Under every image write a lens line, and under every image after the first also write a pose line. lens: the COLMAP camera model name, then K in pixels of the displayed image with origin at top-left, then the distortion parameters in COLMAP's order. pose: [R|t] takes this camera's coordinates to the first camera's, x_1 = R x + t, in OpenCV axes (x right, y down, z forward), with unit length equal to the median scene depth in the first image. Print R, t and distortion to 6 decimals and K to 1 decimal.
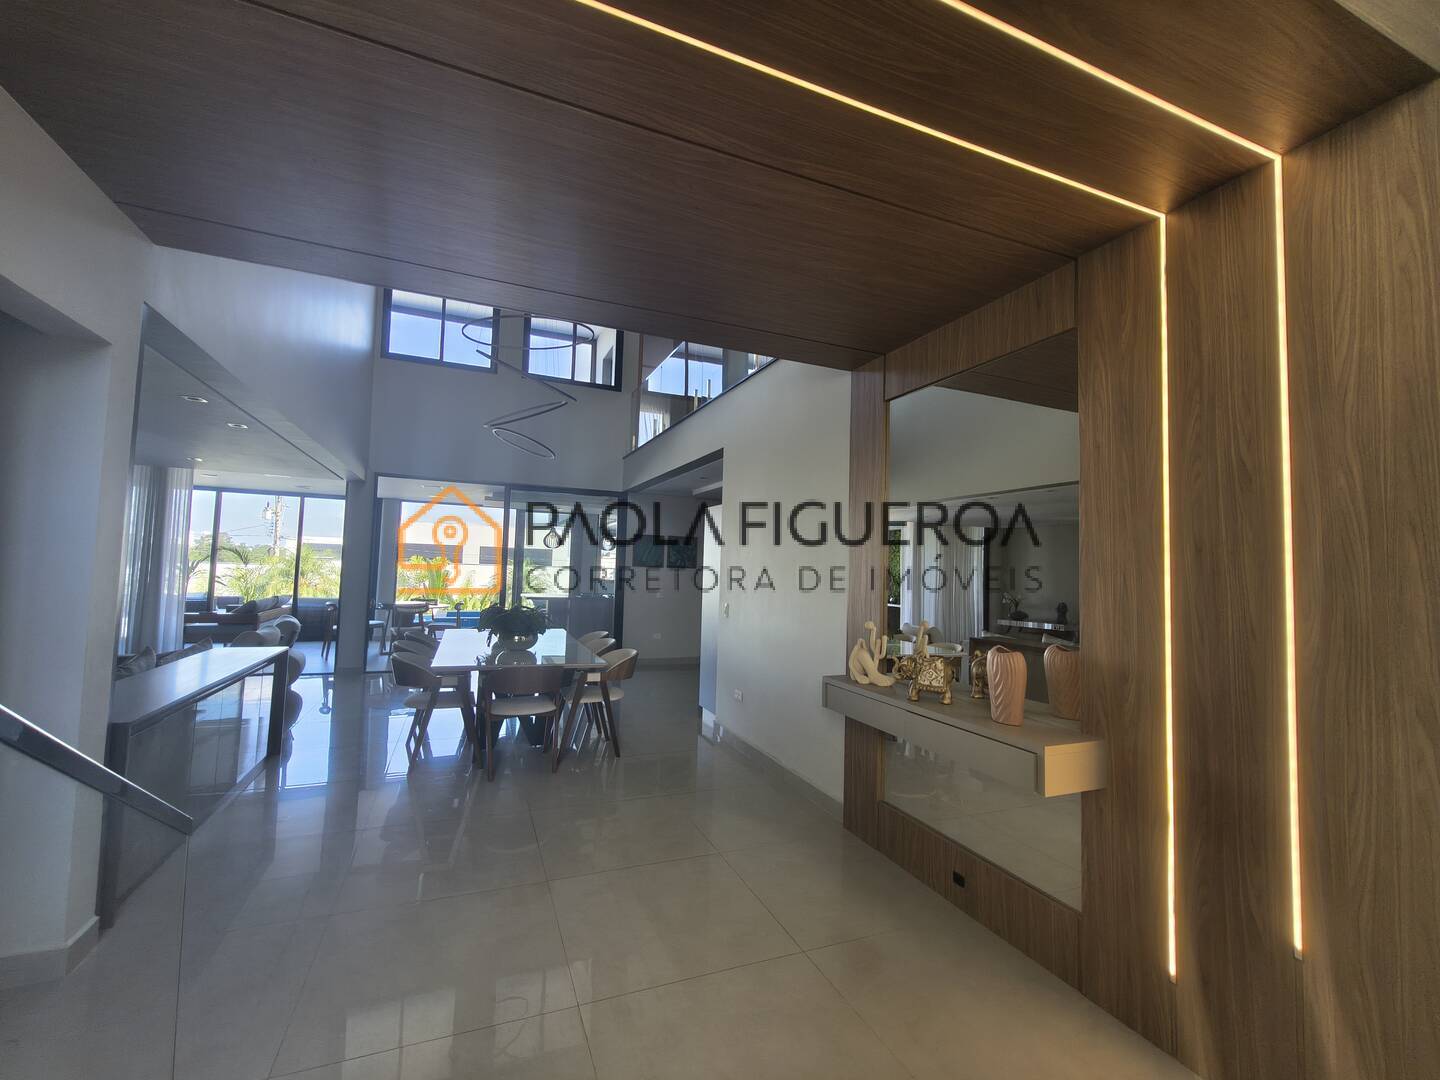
lens RADIAL K [[611.8, 0, 720.0], [0, 611.8, 540.0], [0, 0, 1]] dist [0.000647, 0.000090]
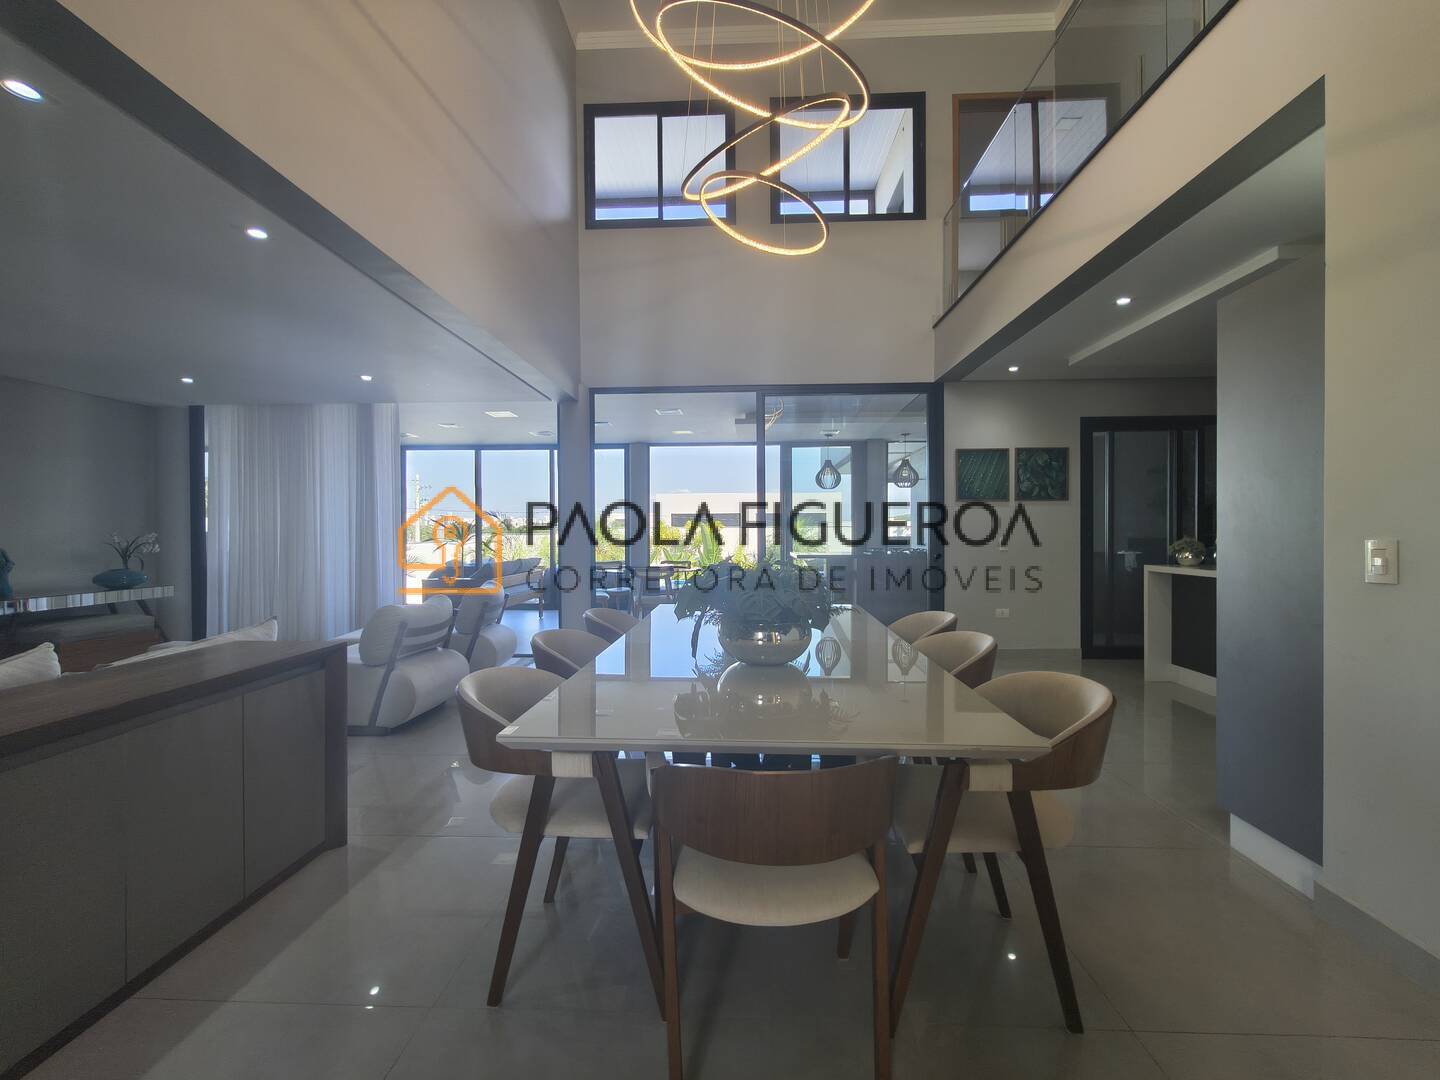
lens RADIAL K [[611.8, 0, 720.0], [0, 611.8, 540.0], [0, 0, 1]] dist [0.000647, 0.000090]
pose [[0.904100, -0.032316, -0.426097, -0.105694], [0.057461, 0.997274, 0.046287, 0.044321], [0.423440, -0.066332, 0.903493, 0.363937]]
